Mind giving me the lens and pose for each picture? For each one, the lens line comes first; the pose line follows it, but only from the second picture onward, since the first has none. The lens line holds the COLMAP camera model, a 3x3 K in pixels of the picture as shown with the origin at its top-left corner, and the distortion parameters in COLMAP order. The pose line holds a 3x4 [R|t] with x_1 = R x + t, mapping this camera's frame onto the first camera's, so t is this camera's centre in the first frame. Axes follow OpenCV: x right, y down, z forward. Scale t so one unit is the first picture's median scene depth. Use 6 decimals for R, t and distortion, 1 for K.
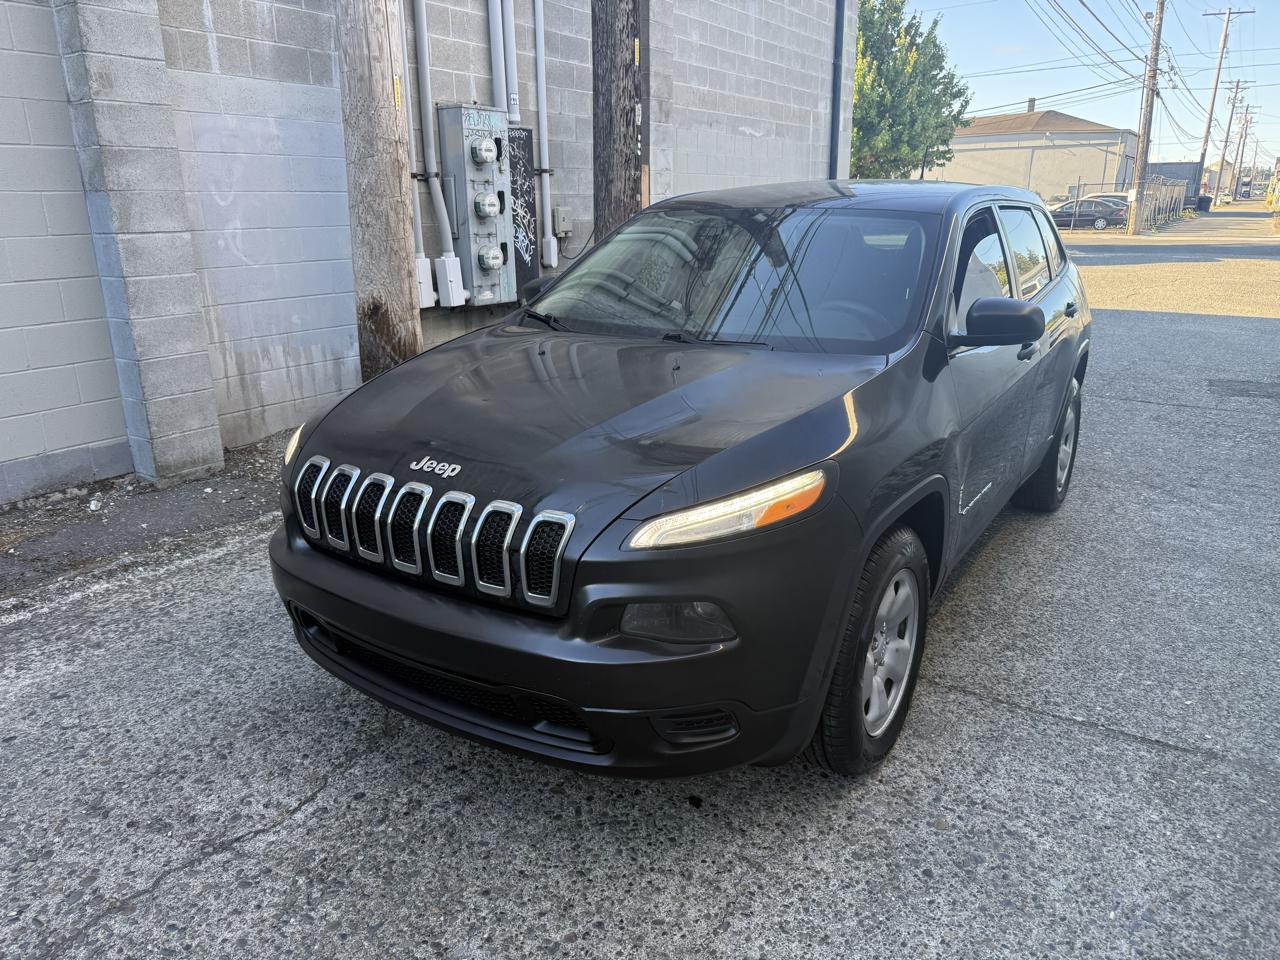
lens RADIAL K [[917.3, 0, 640.0], [0, 917.3, 480.0], [0, 0, 1]] dist [0.008319, -0.020525]
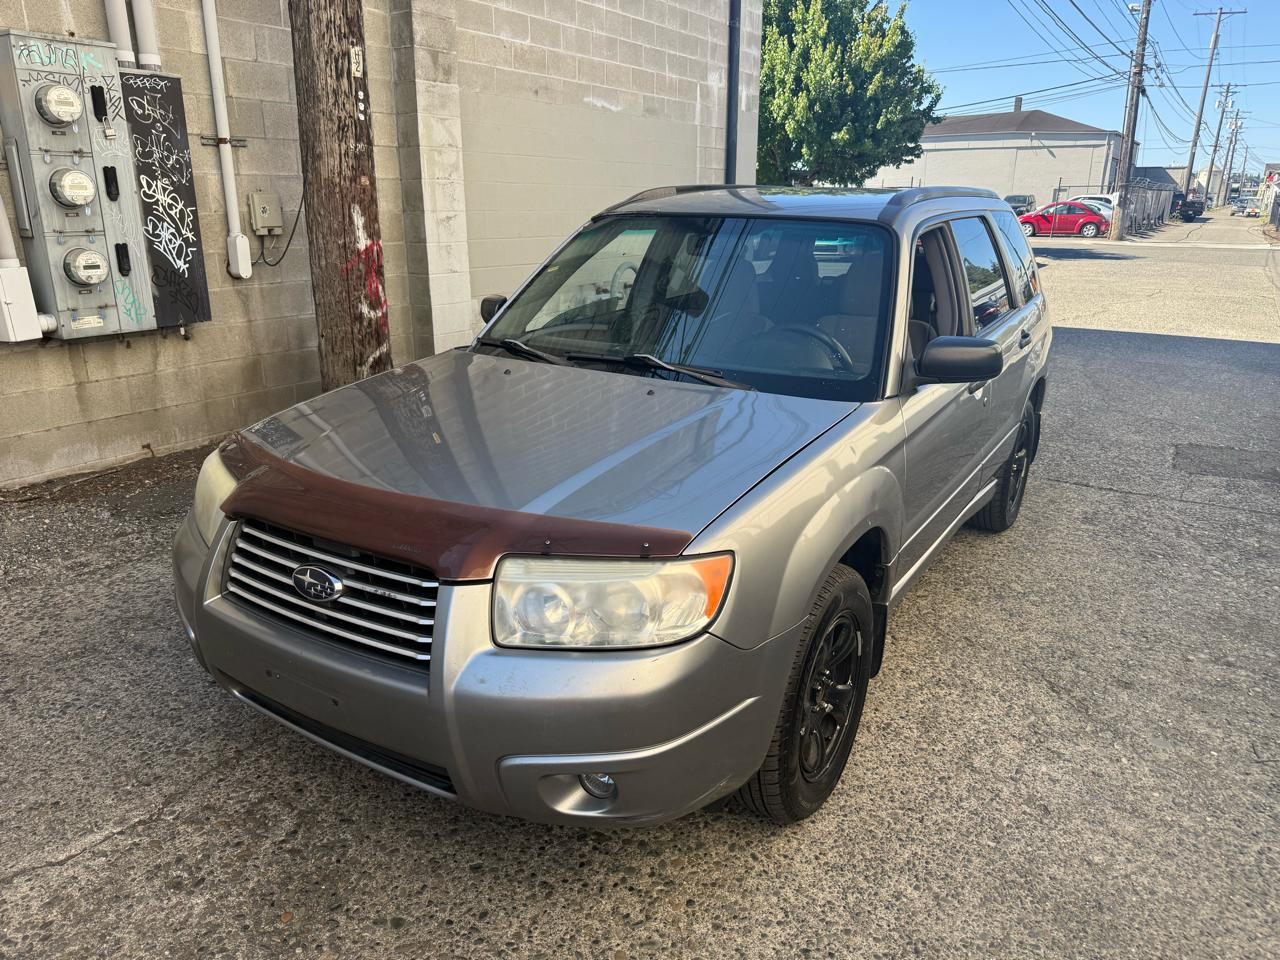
lens RADIAL K [[920.8, 0, 641.2], [0, 920.8, 479.3], [0, 0, 1]] dist [-0.003501, -0.007435]
pose [[0.999816, 0.013628, 0.013485, 0.237527], [-0.013673, 0.999901, 0.003279, -0.102340], [-0.013439, -0.003463, 0.999904, 0.349212]]
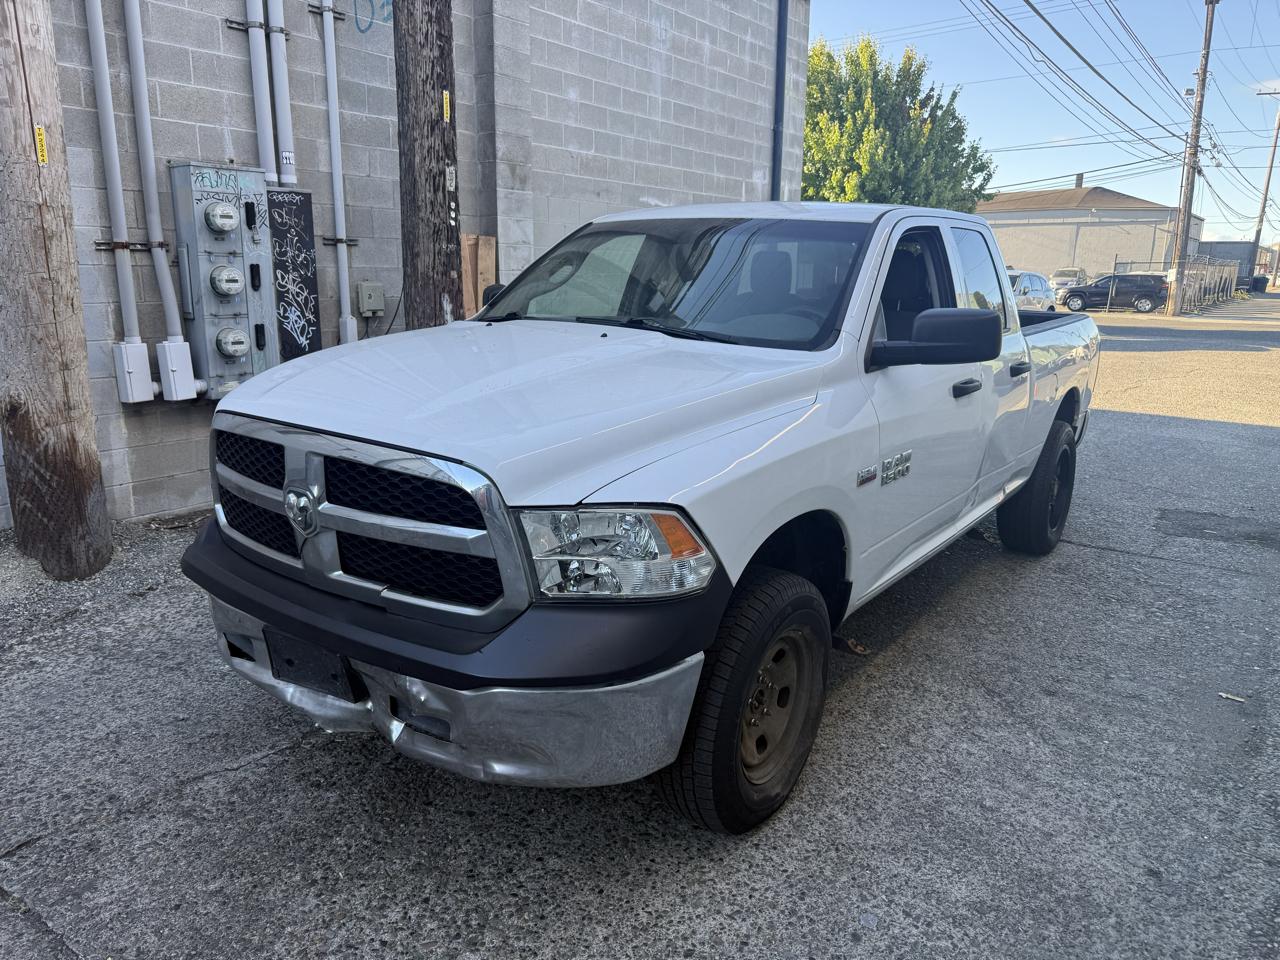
lens RADIAL K [[916.0, 0, 641.8], [0, 916.0, 482.9], [0, 0, 1]] dist [0.017479, -0.034943]
pose [[0.997993, 0.037083, -0.051330, 0.261178], [-0.040200, 0.997323, -0.061076, -0.085051], [0.048928, 0.063017, 0.996812, 0.210622]]
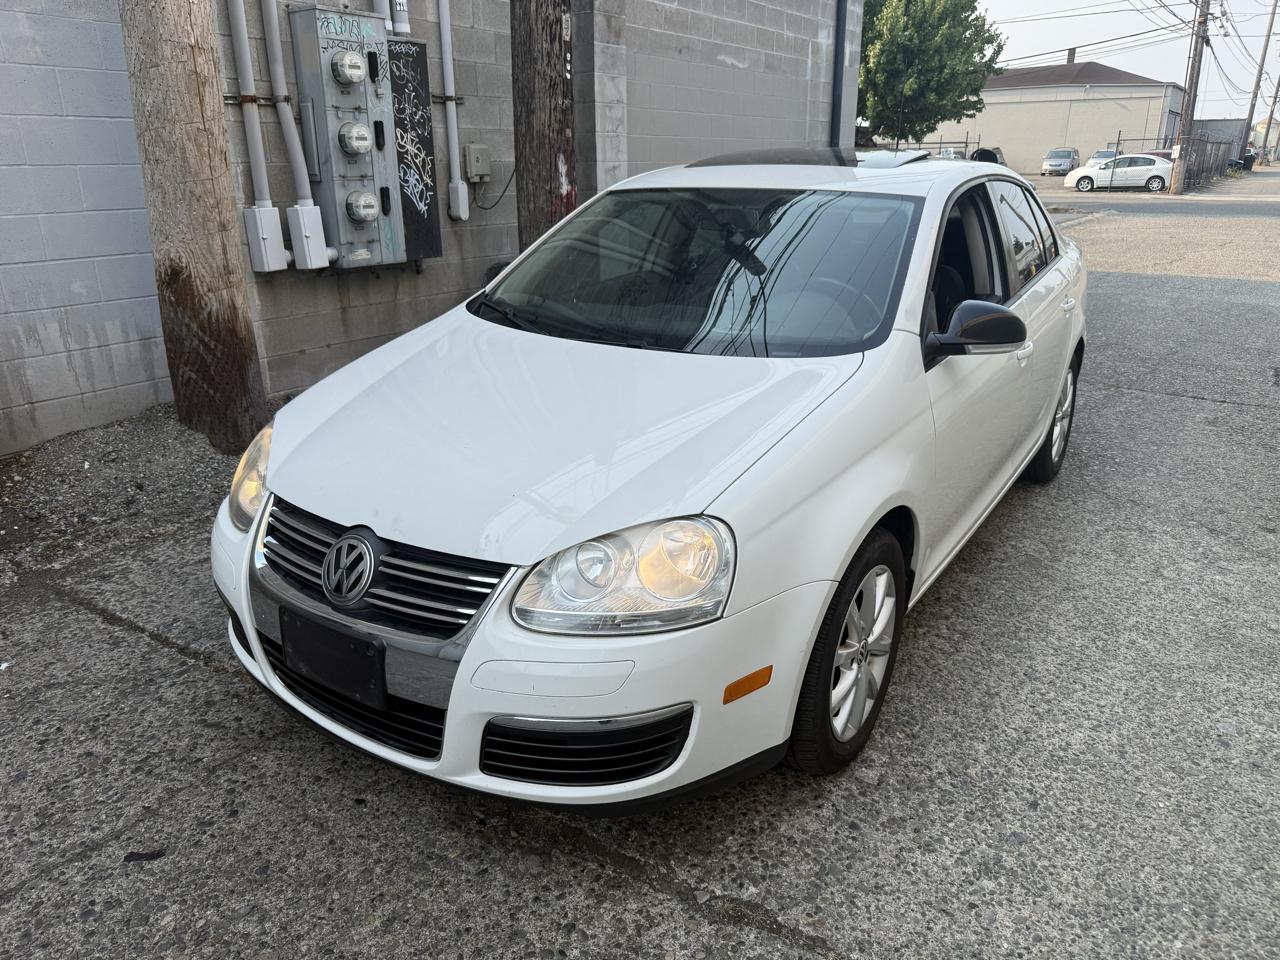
lens RADIAL K [[921.8, 0, 643.5], [0, 921.8, 482.6], [0, 0, 1]] dist [-0.002137, -0.009229]
pose [[0.999702, 0.014138, -0.019920, 0.098879], [-0.013223, 0.998885, 0.045324, -0.048537], [0.020538, -0.045047, 0.998774, 0.217678]]
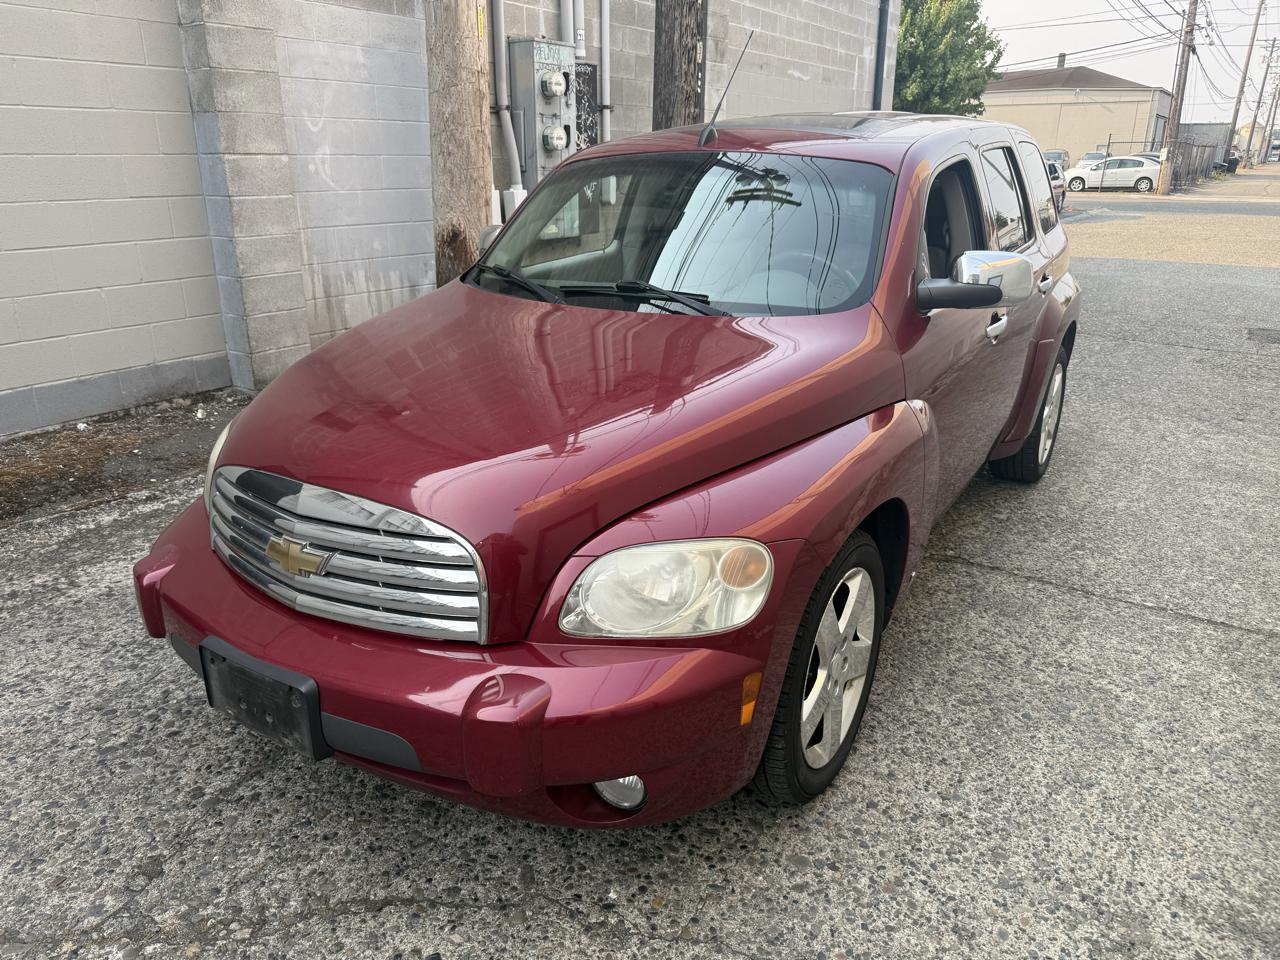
lens RADIAL K [[920.8, 0, 641.2], [0, 920.8, 479.3], [0, 0, 1]] dist [-0.003501, -0.007435]
pose [[0.999773, 0.019215, -0.009234, -0.054802], [-0.018787, 0.998840, 0.044340, 0.033840], [0.010075, -0.044156, 0.998974, -0.042884]]
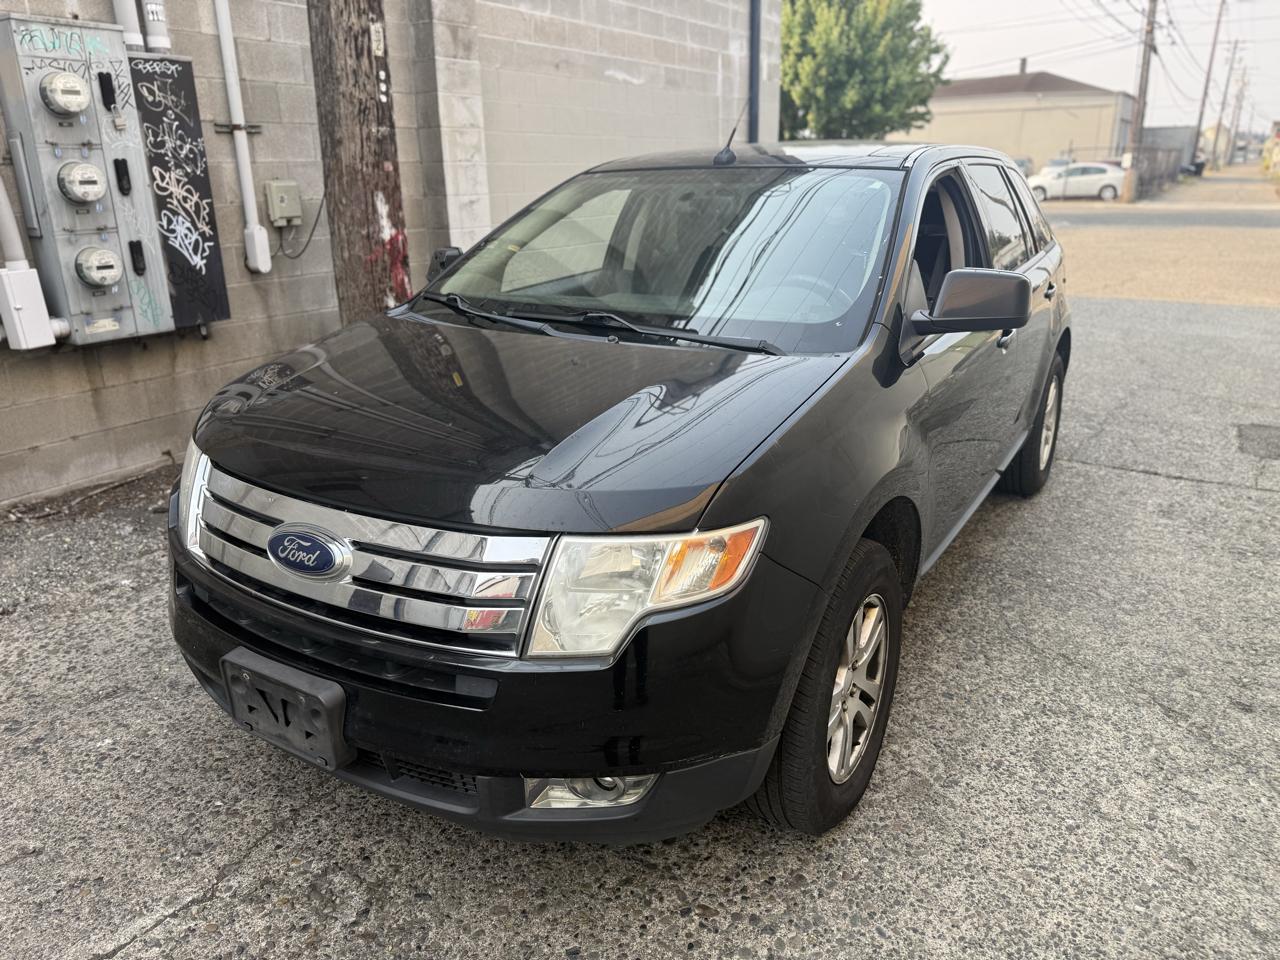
lens RADIAL K [[921.4, 0, 642.0], [0, 921.4, 474.6], [0, 0, 1]] dist [-0.008190, -0.002225]
pose [[0.999938, -0.006071, 0.009326, 0.203461], [0.005809, 0.999596, 0.027837, -0.123556], [-0.009491, -0.027781, 0.999569, 0.390558]]
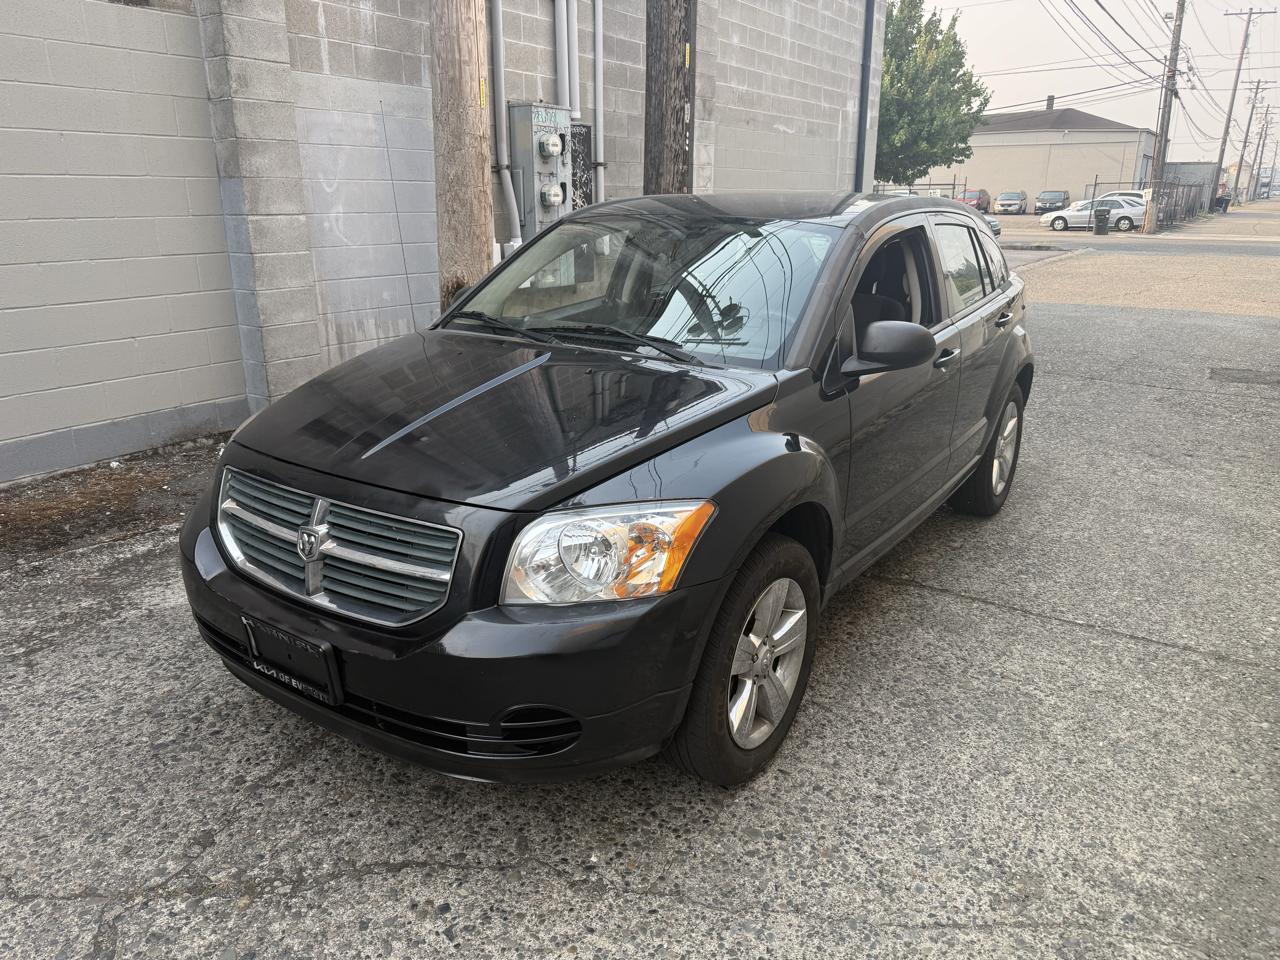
lens RADIAL K [[916.0, 0, 641.8], [0, 916.0, 482.9], [0, 0, 1]] dist [0.017479, -0.034943]
pose [[0.999831, 0.016343, -0.008393, -0.045101], [-0.016254, 0.999813, 0.010510, 0.032615], [0.008563, -0.010372, 0.999910, -0.103794]]
